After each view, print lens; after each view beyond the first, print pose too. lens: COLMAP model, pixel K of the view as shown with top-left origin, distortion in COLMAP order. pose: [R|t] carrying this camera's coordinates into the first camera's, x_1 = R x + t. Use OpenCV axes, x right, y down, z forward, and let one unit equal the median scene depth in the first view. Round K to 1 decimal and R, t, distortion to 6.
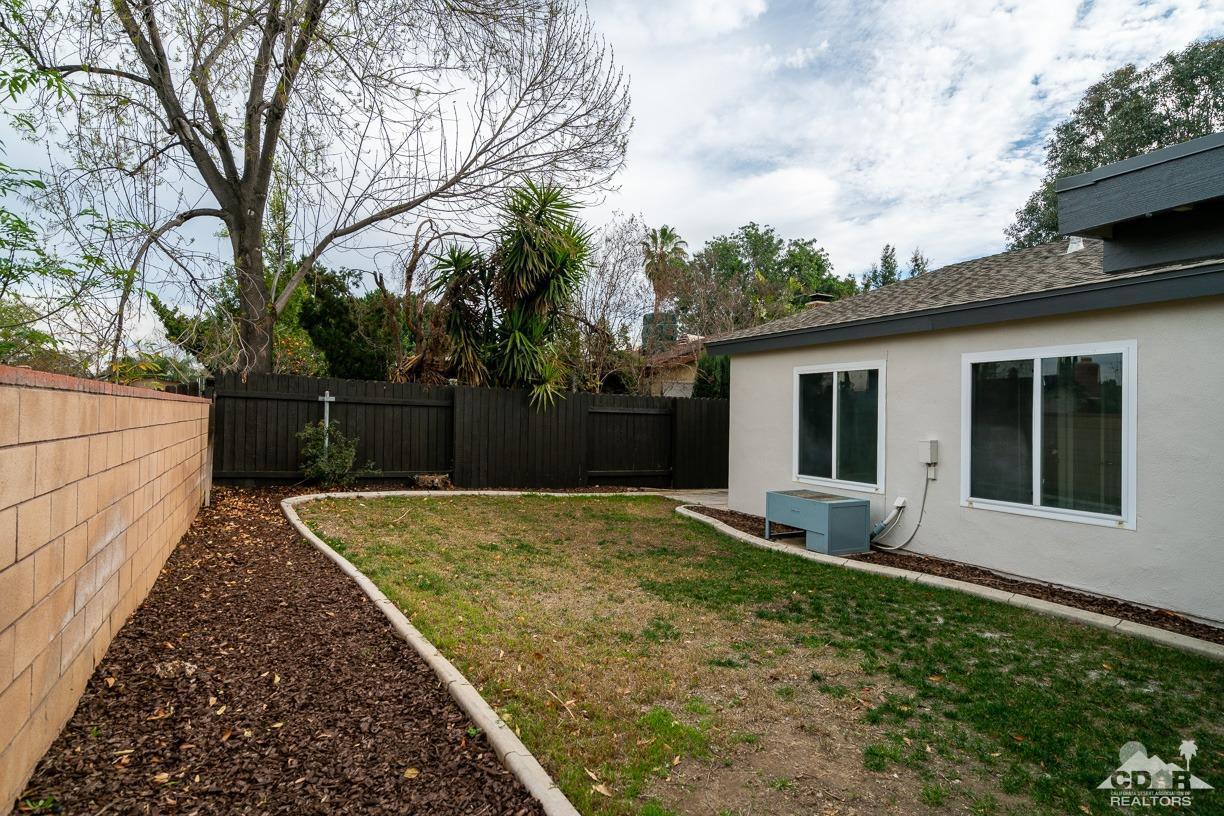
lens RADIAL K [[688.9, 0, 601.8], [0, 688.9, 403.8], [0, 0, 1]] dist [0.003000, 0.001084]
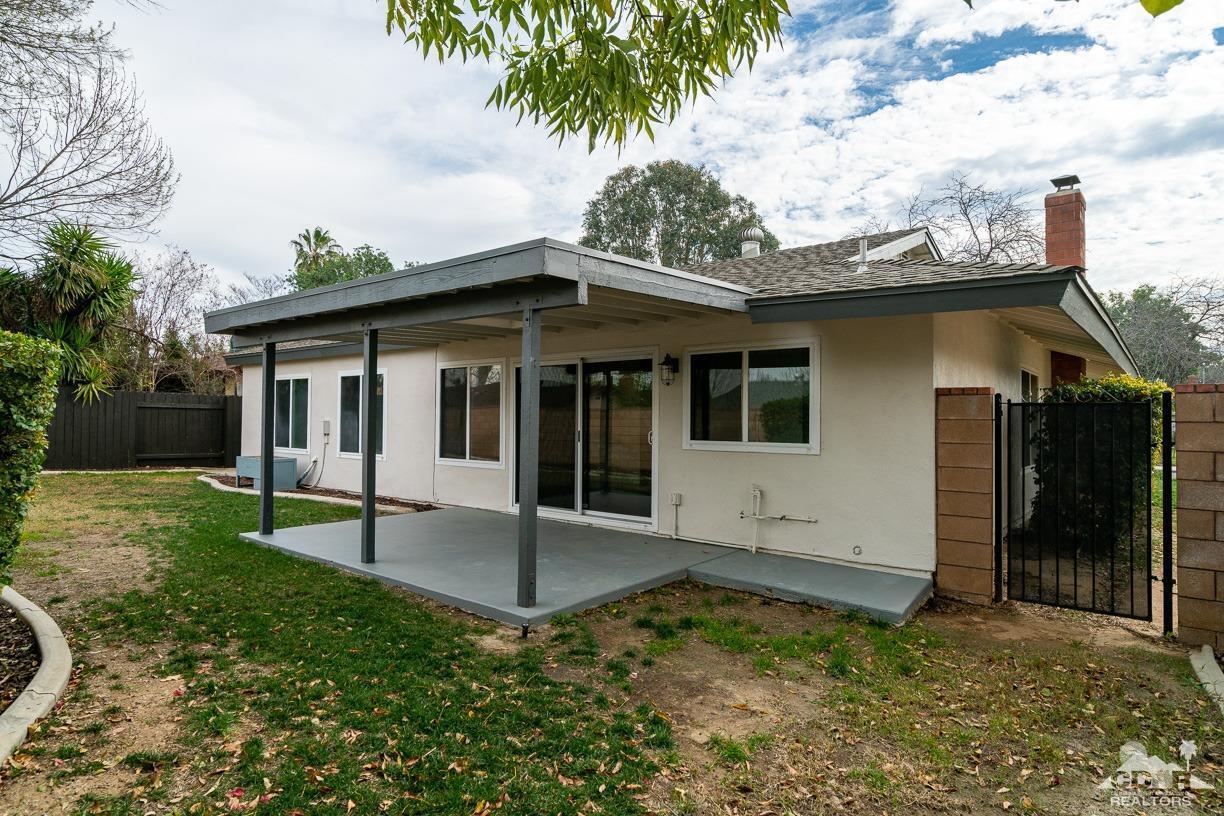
lens RADIAL K [[688.9, 0, 610.1], [0, 688.9, 409.1], [0, 0, 1]] dist [0.003000, 0.001084]
pose [[0.903756, 0.000857, 0.428046, 0.228653], [-0.003306, 0.999982, 0.004977, 0.007276], [-0.428034, -0.005913, 0.903743, -0.506873]]
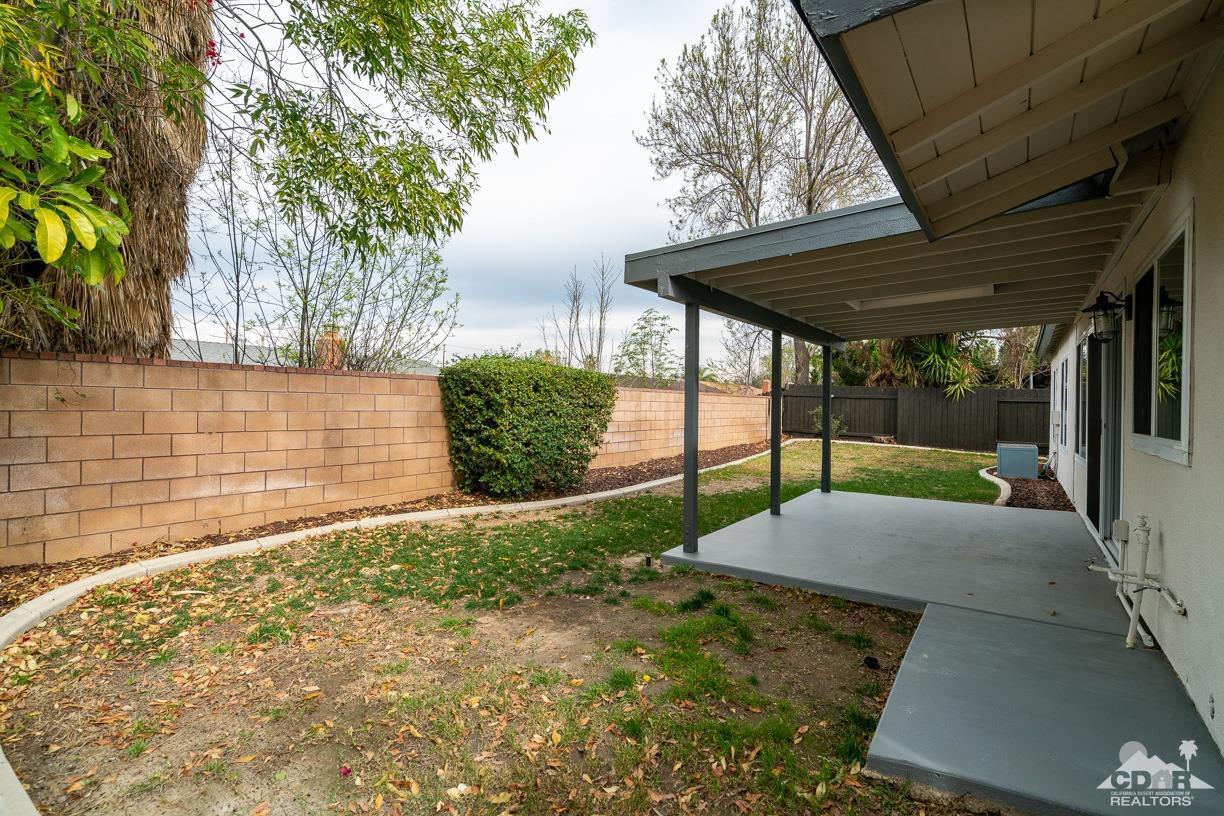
lens RADIAL K [[570.4, 0, 604.5], [0, 570.4, 409.6], [0, 0, 1]] dist [-0.001727, 0.000023]
pose [[0.471343, 0.000701, -0.881950, 0.706929], [0.002607, 0.999994, 0.002188, 0.025839], [0.881946, -0.003331, 0.471338, -0.354519]]
